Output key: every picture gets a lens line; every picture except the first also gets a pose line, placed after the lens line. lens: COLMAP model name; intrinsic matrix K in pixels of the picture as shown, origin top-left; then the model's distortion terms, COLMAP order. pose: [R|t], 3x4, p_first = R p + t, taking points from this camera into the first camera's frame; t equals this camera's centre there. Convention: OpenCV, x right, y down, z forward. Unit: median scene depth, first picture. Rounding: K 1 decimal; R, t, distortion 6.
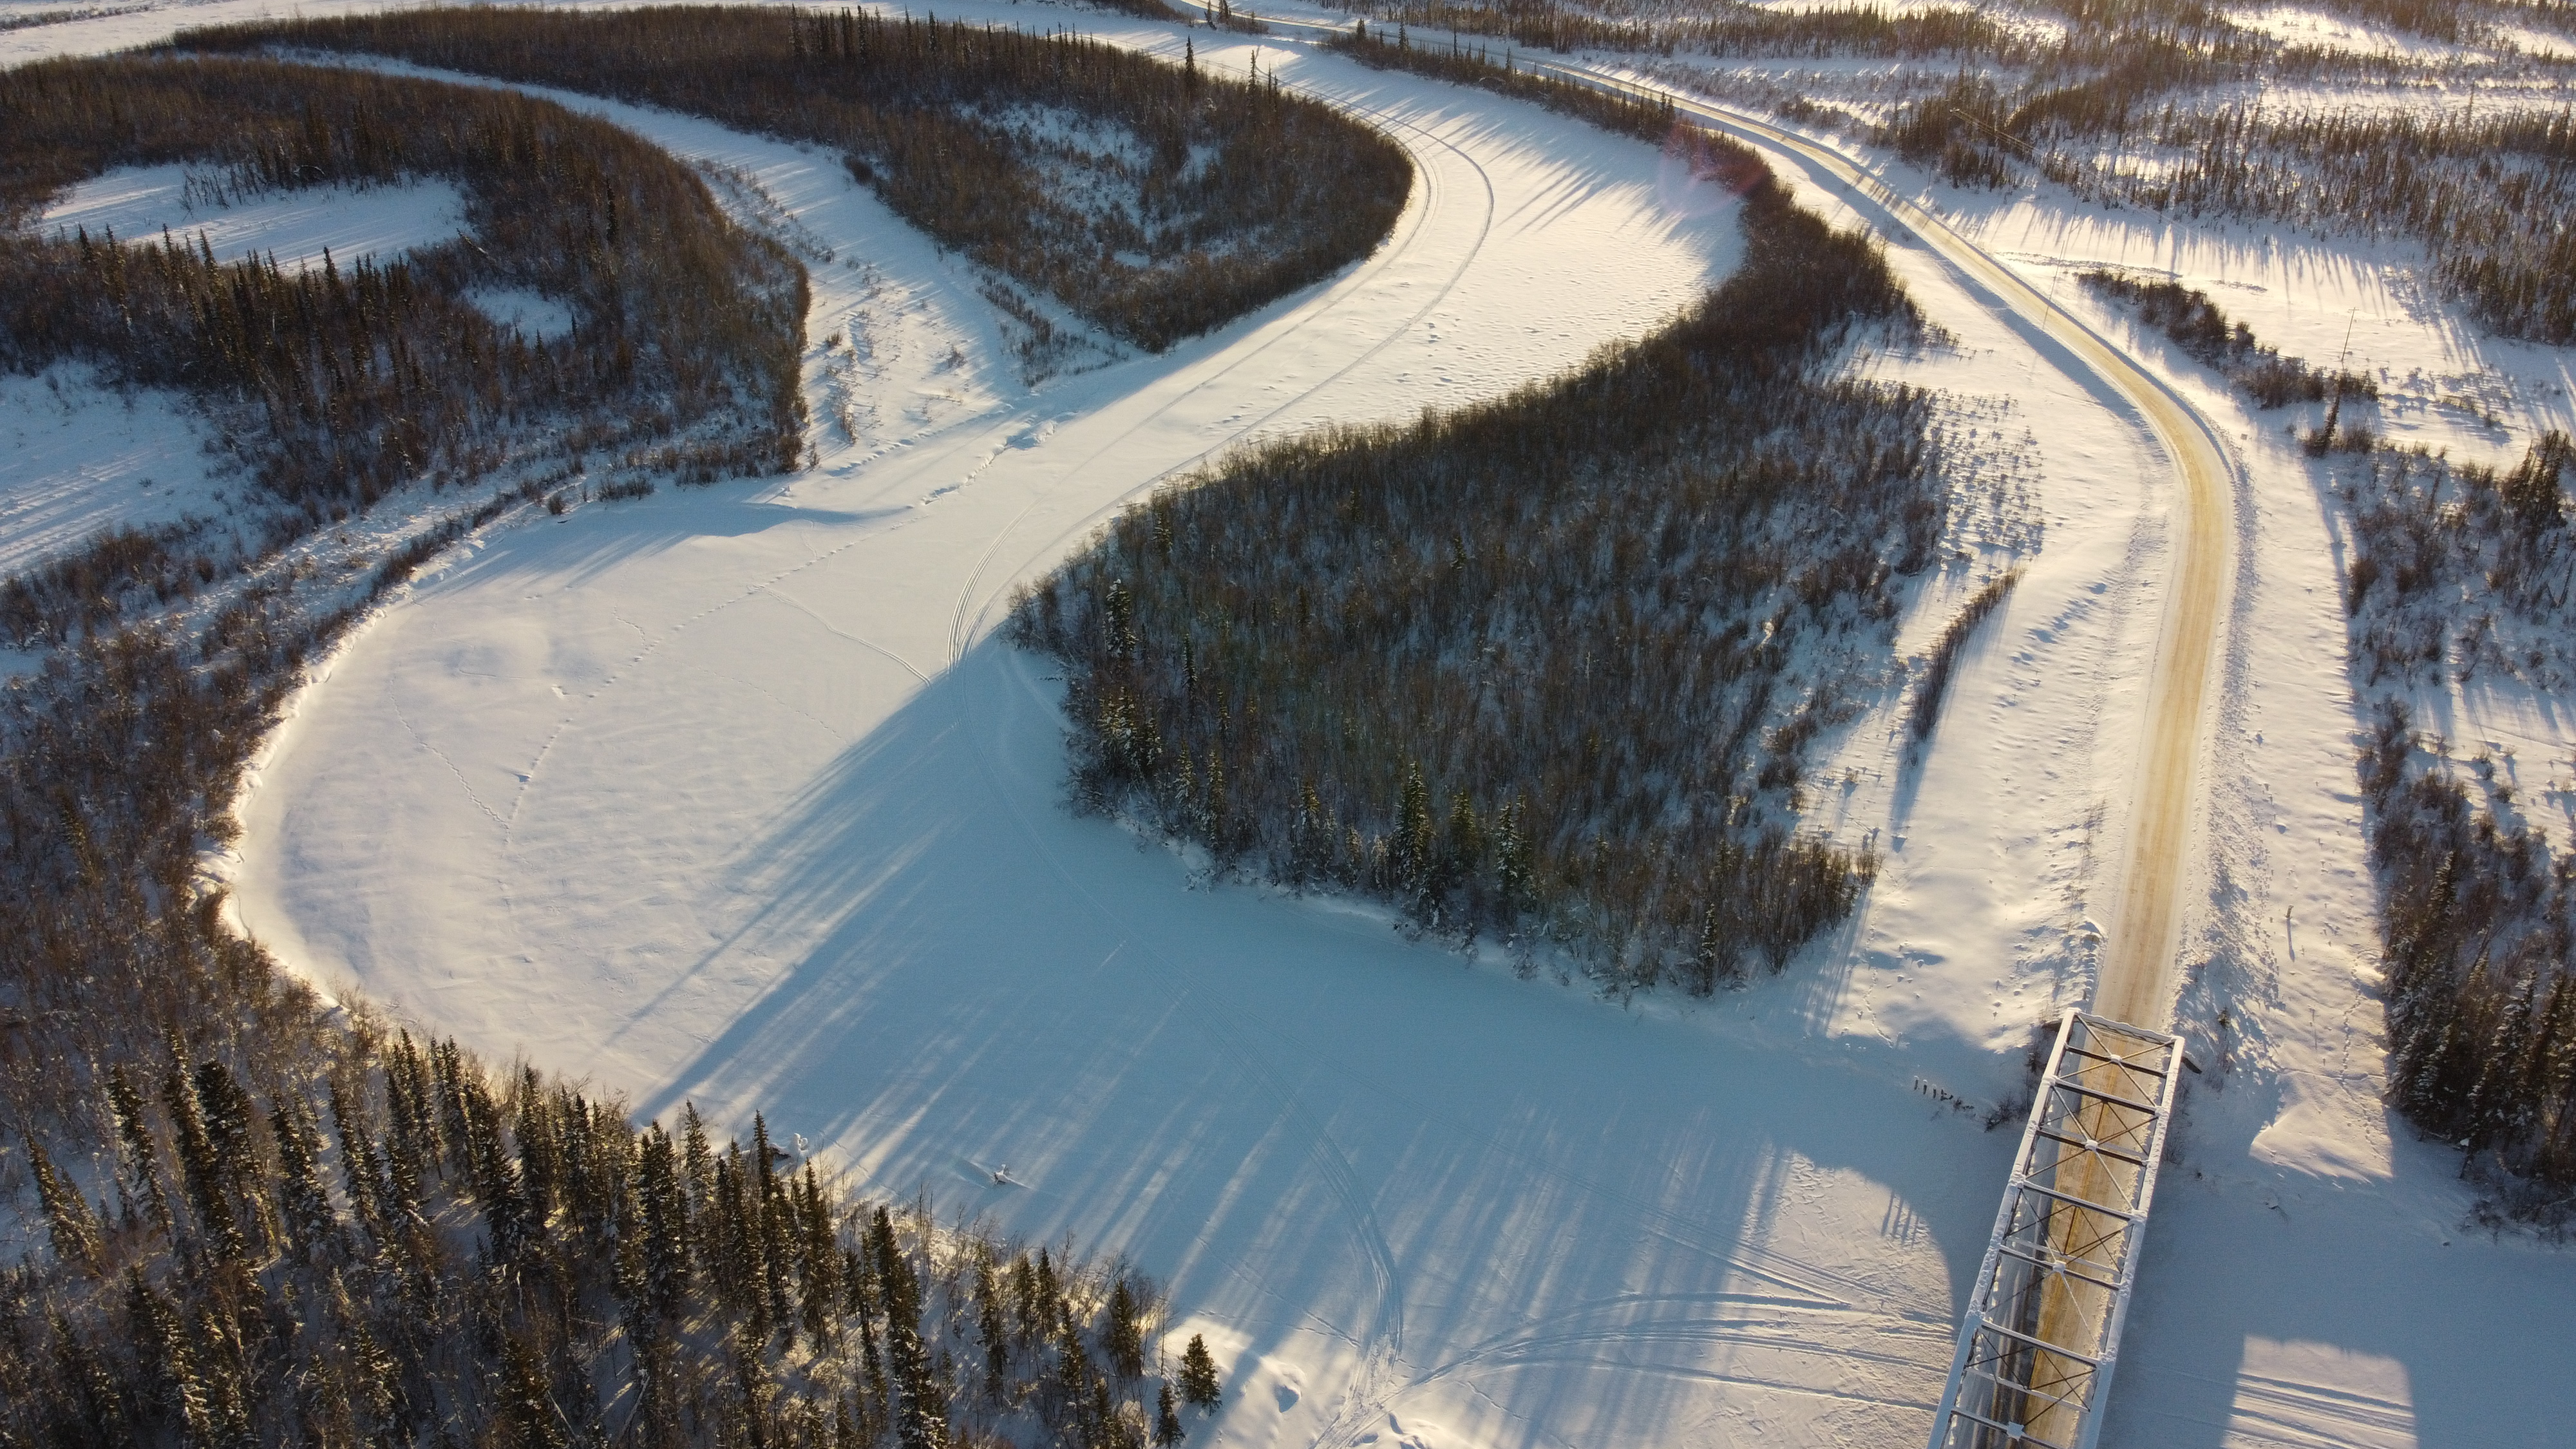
lens RADIAL K [[1947.2, 0, 1280.9], [0, 1947.2, 705.8], [0, 0, 1]] dist [0.008941, -0.016355]
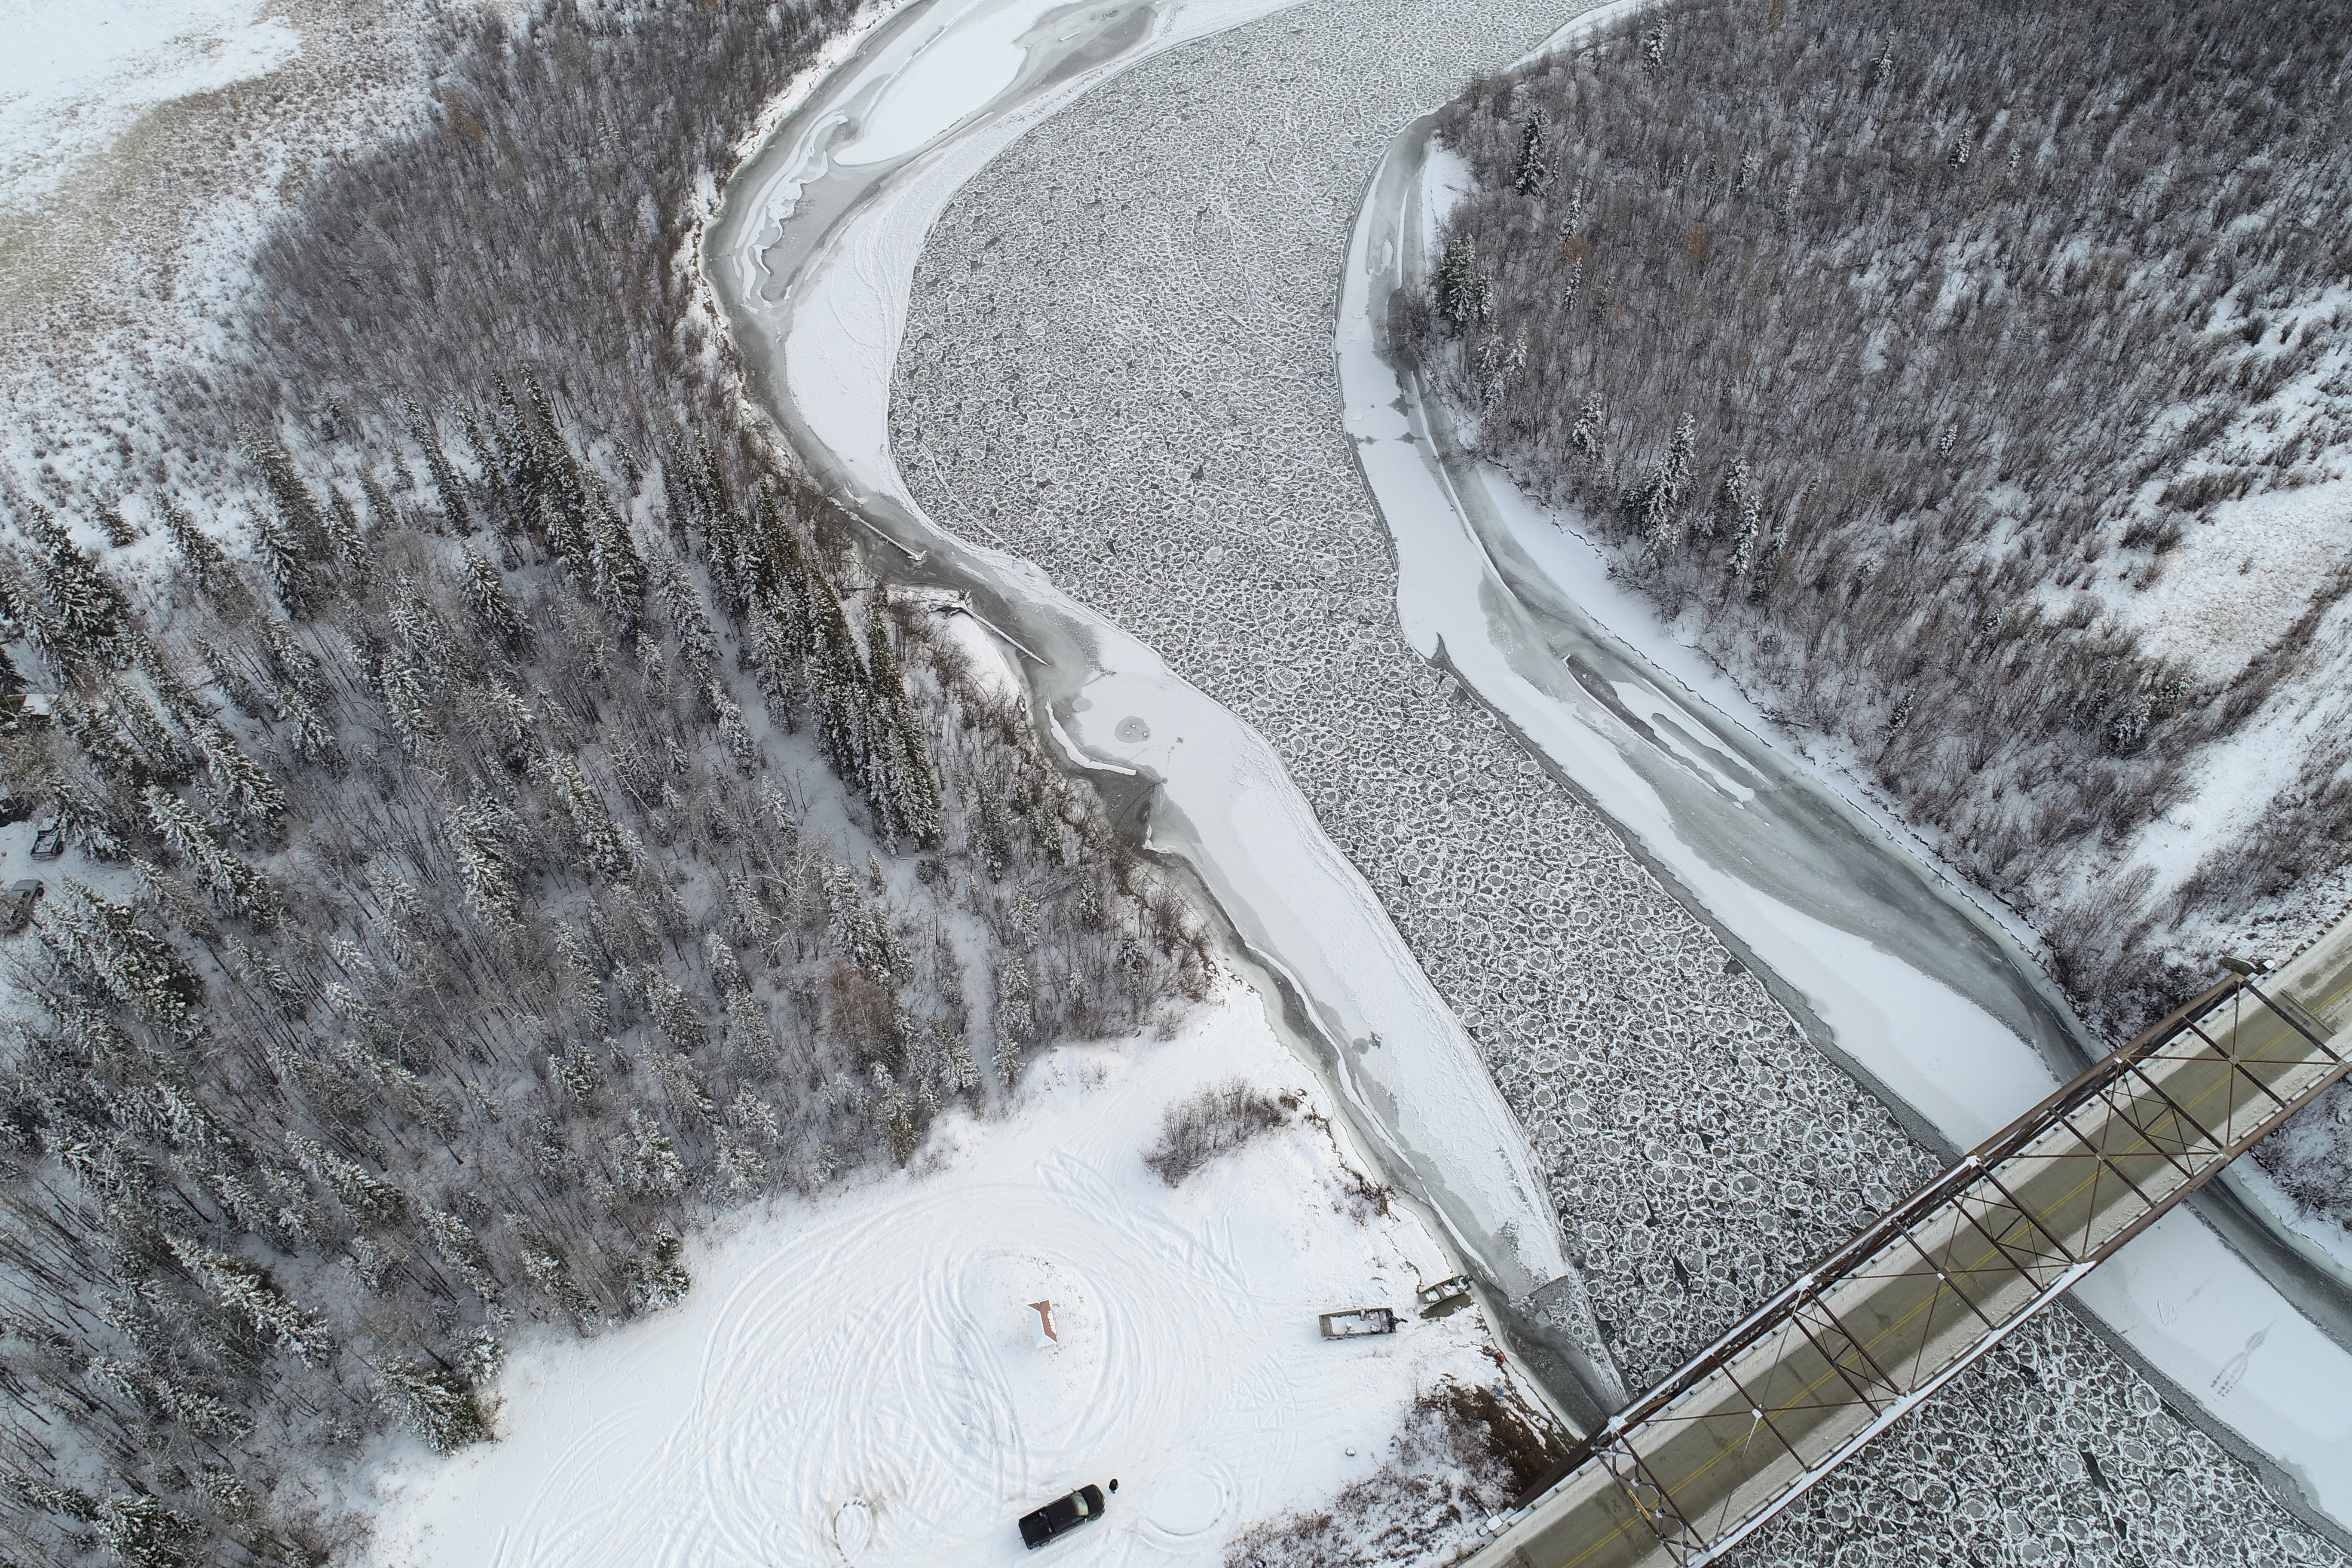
lens RADIAL K [[1568.8, 0, 1178.2], [0, 1568.8, 786.5], [0, 0, 1]] dist [-0.002888, -0.000716]
pose [[0.868027, 0.375428, -0.324935, 0.118434], [-0.203093, 0.865643, 0.457620, -0.078382], [0.453081, -0.331235, 0.827648, 0.155392]]
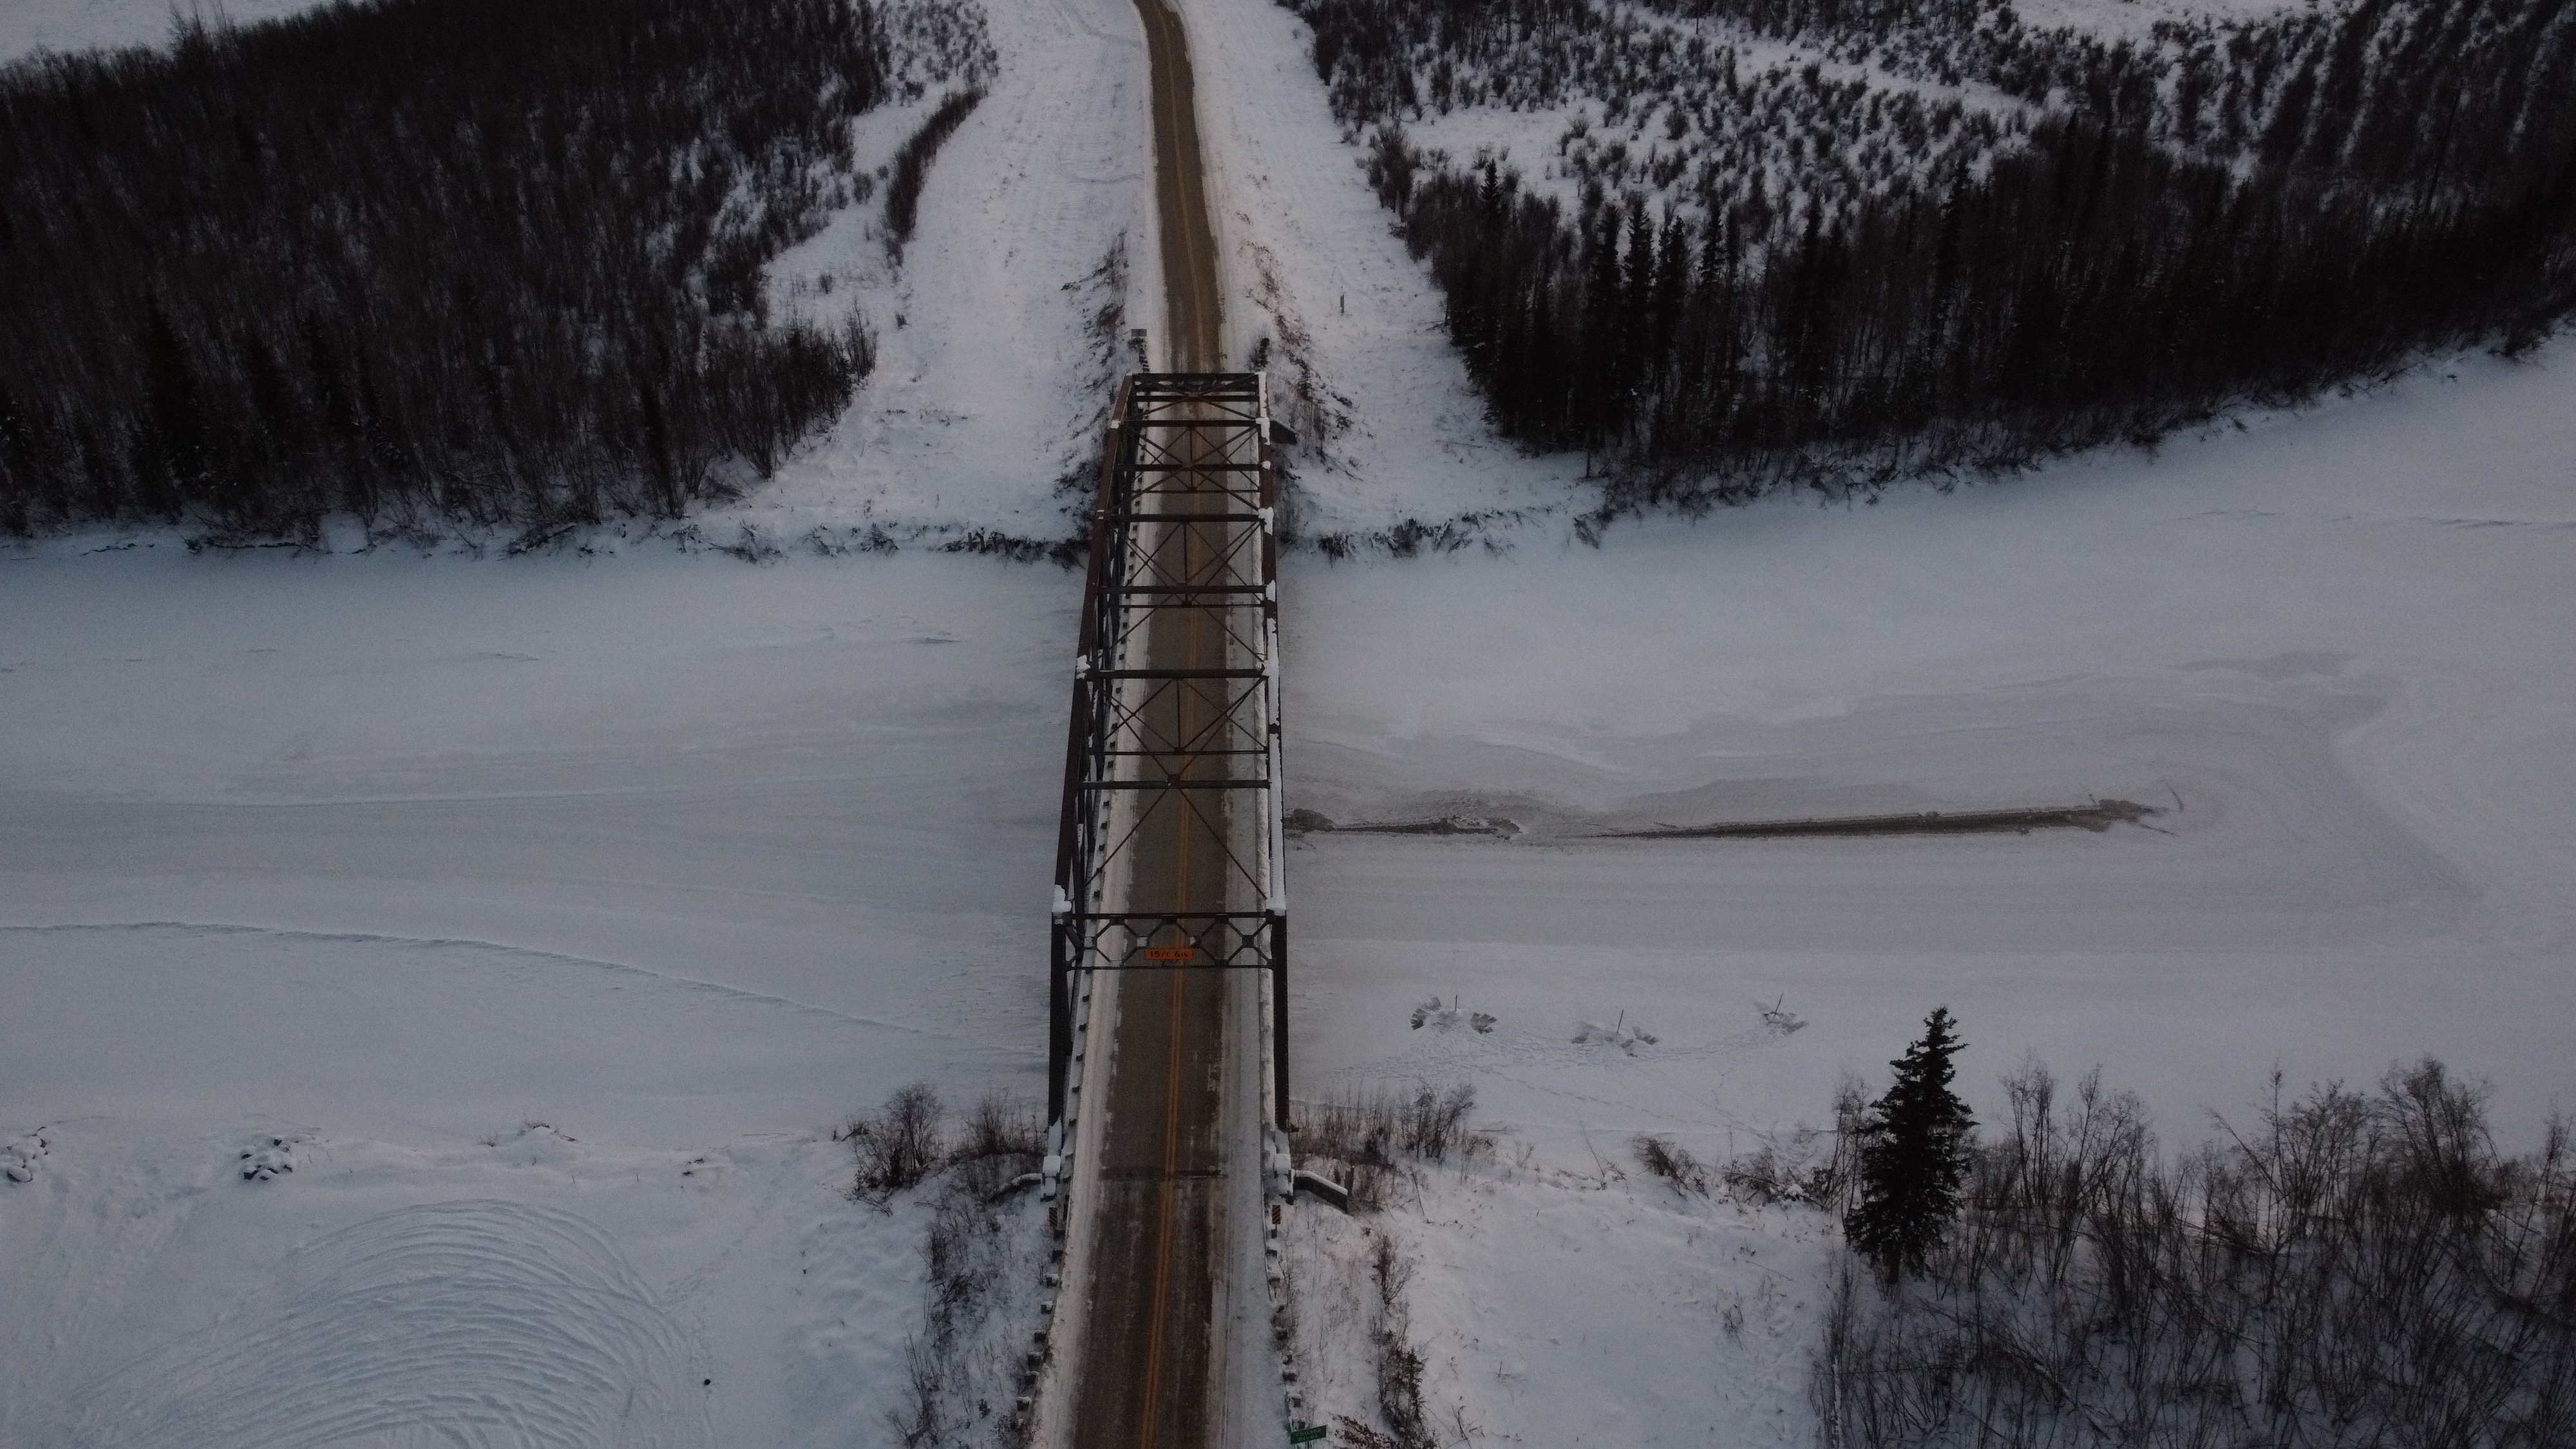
lens RADIAL K [[1936.9, 0, 1285.1], [0, 1936.9, 723.3], [0, 0, 1]] dist [0.008101, -0.008390]
pose [[0.866422, -0.258292, 0.427316, 0.059828], [0.227666, 0.966028, 0.122304, 0.125514], [-0.444389, -0.008681, 0.895792, 0.176195]]
